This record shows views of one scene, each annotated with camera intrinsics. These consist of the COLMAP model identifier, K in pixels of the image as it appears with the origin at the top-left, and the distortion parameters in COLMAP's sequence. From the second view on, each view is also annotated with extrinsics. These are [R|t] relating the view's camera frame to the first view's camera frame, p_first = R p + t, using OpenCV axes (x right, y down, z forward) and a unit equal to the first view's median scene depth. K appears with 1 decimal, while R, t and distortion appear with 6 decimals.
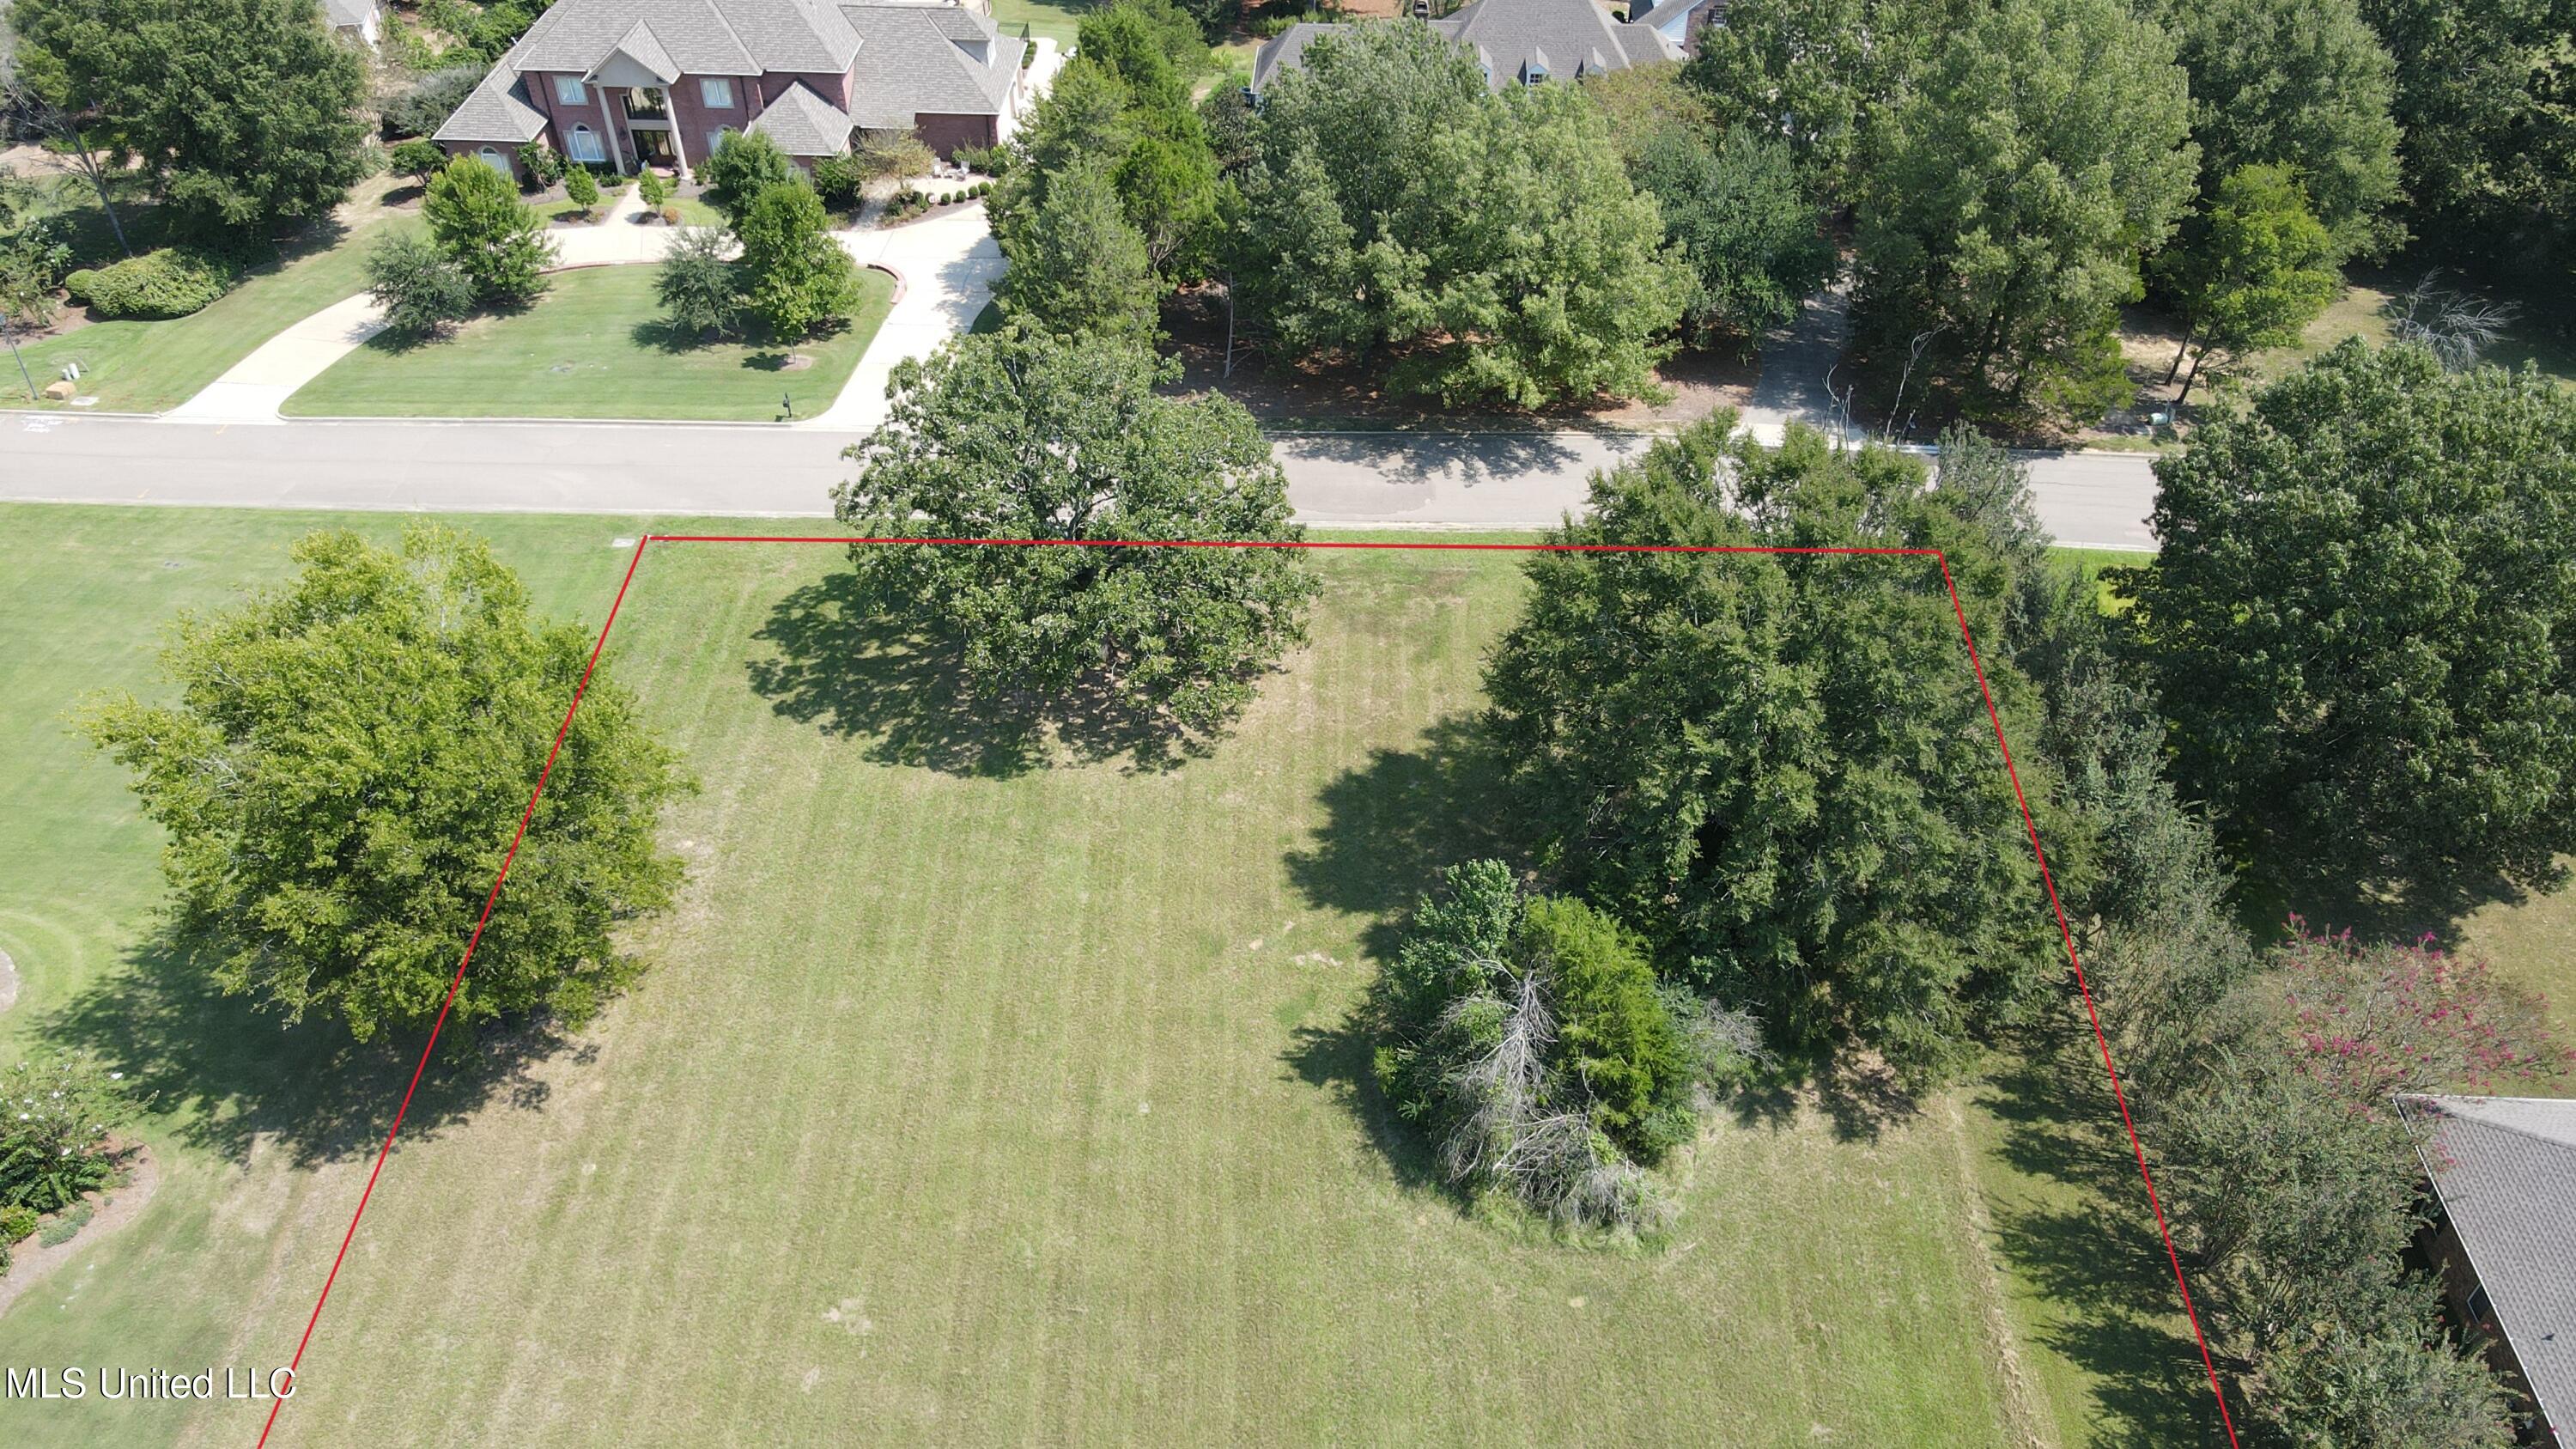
lens RADIAL K [[1902.0, 0, 1288.0], [0, 1902.0, 724.5], [0, 0, 1]] dist [0.001220, 0.003332]
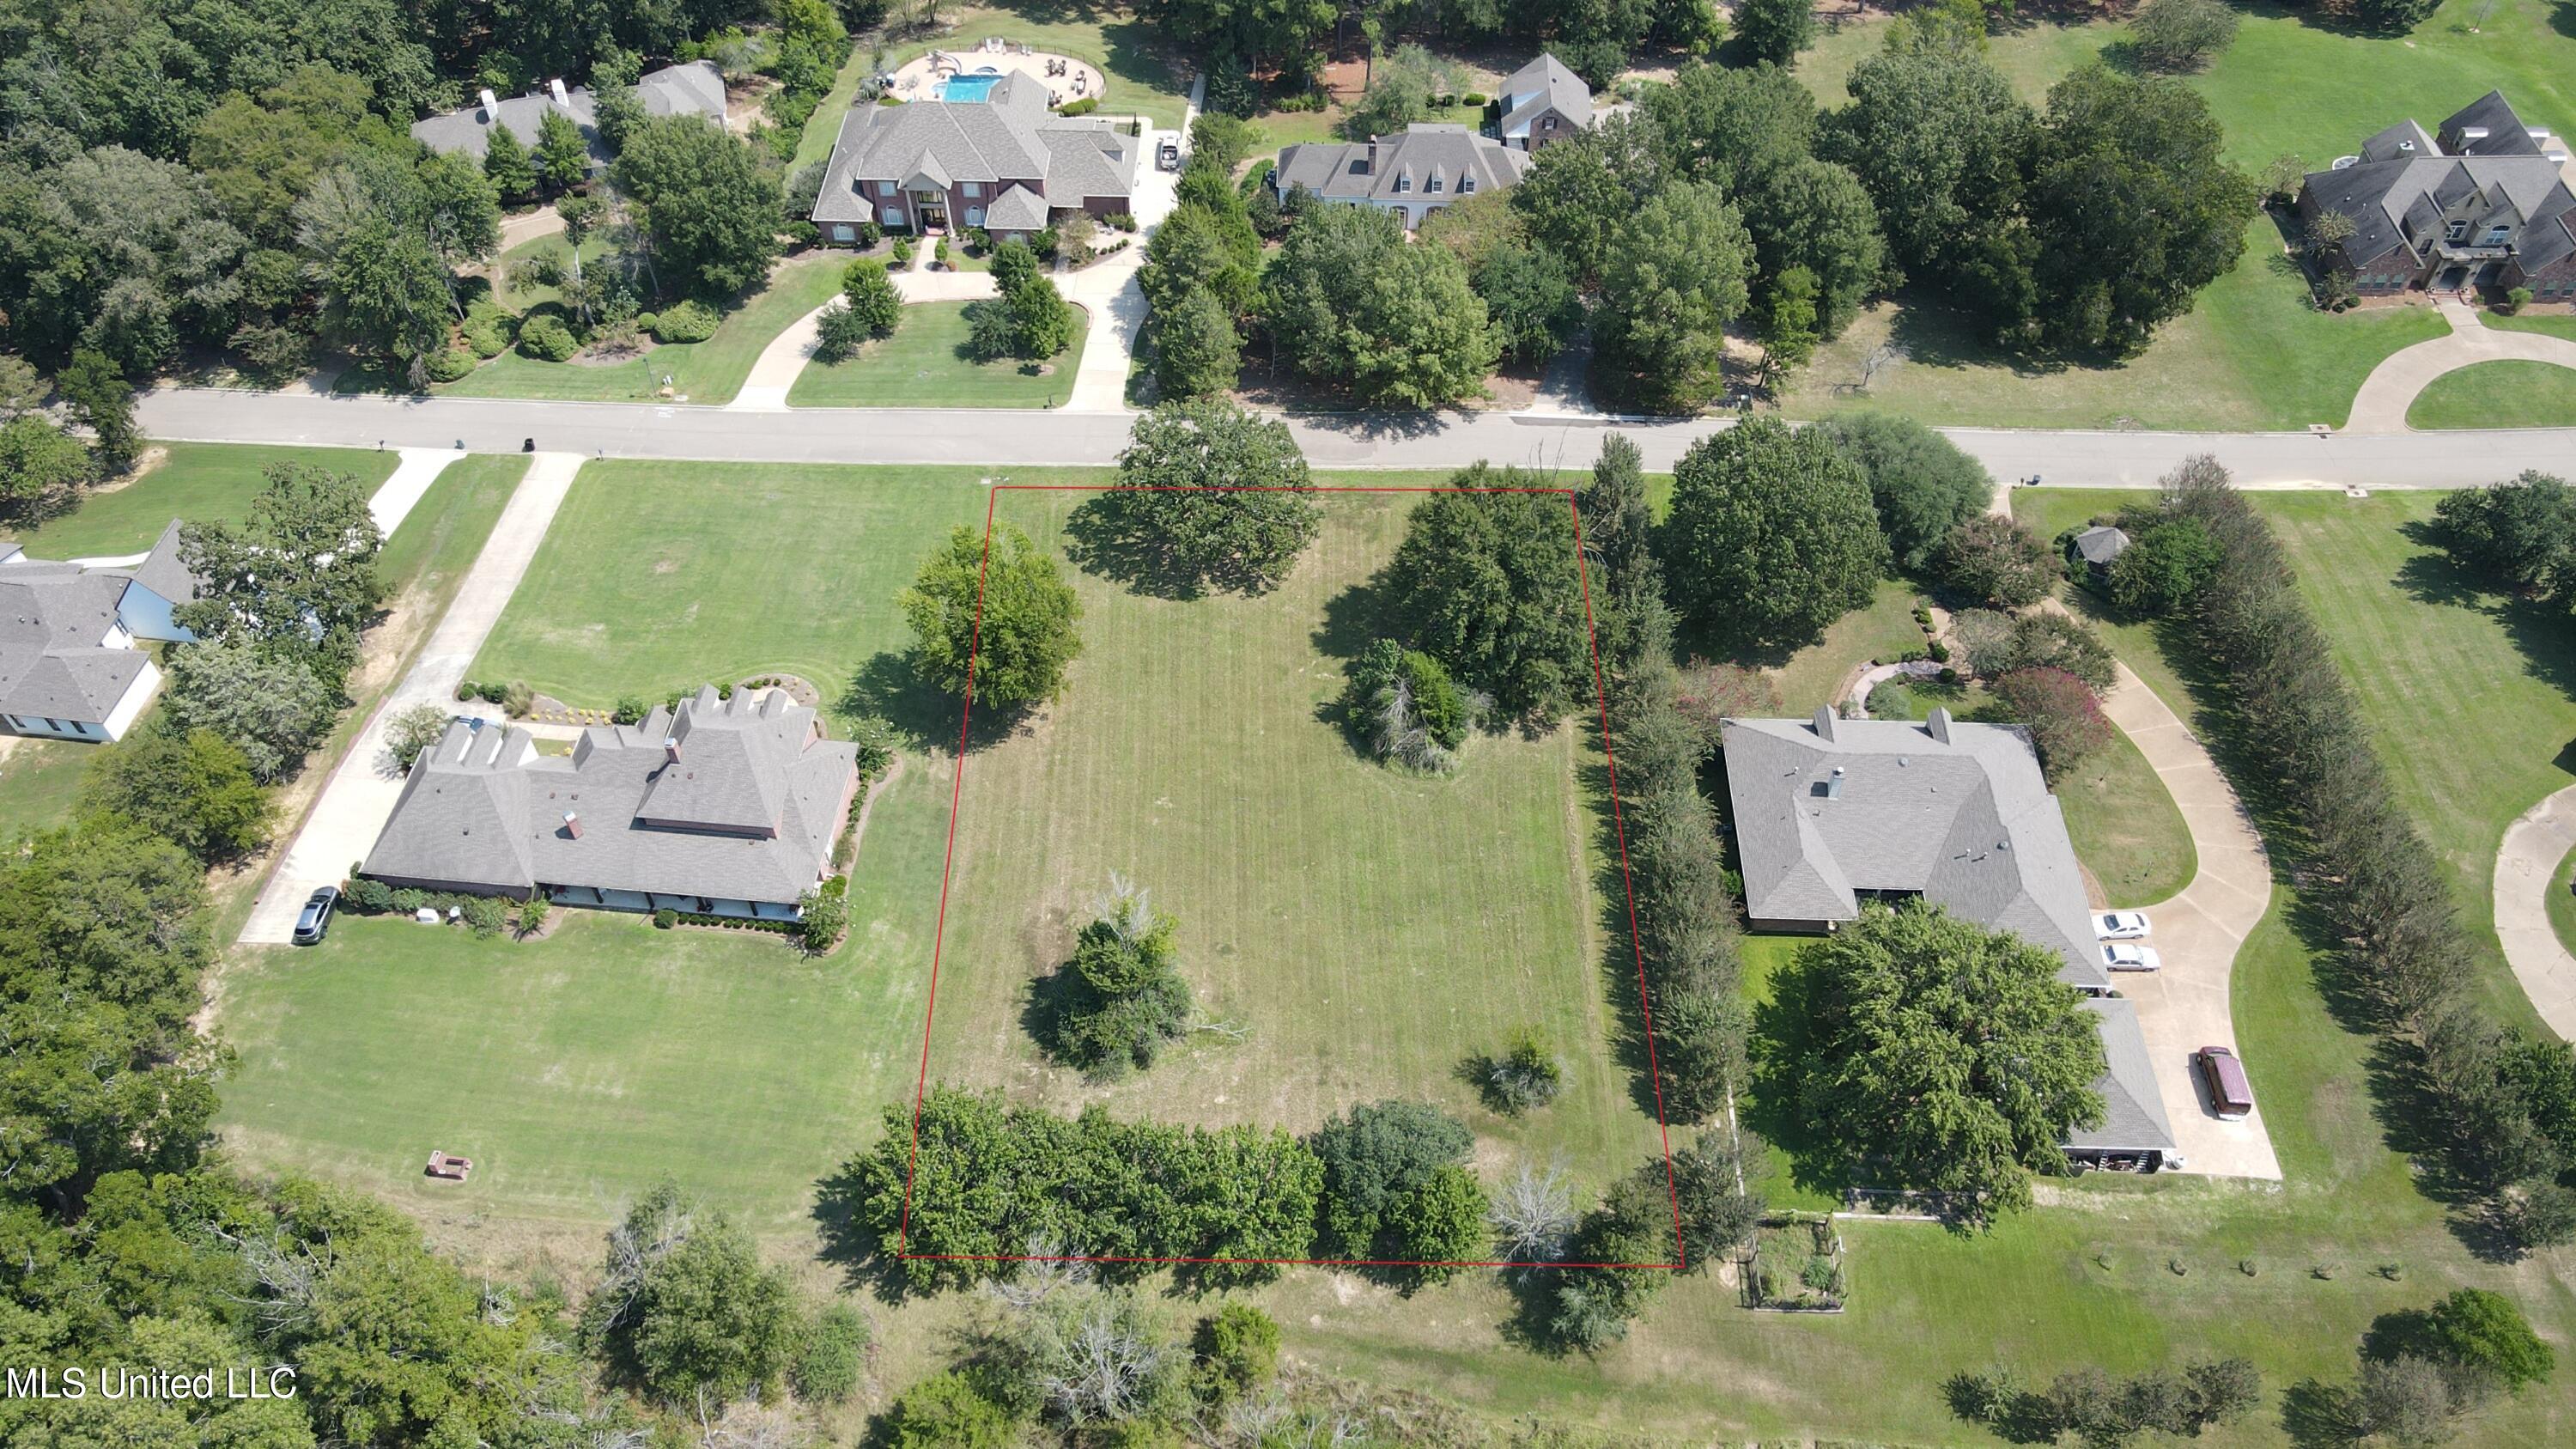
lens RADIAL K [[1889.3, 0, 1280.7], [0, 1889.3, 771.3], [0, 0, 1]] dist [0.090434, 0.001205]
pose [[0.999872, -0.015086, 0.005416, -0.051652], [0.013949, 0.985412, 0.169611, -0.154069], [-0.007896, -0.169513, 0.985496, -1.290409]]
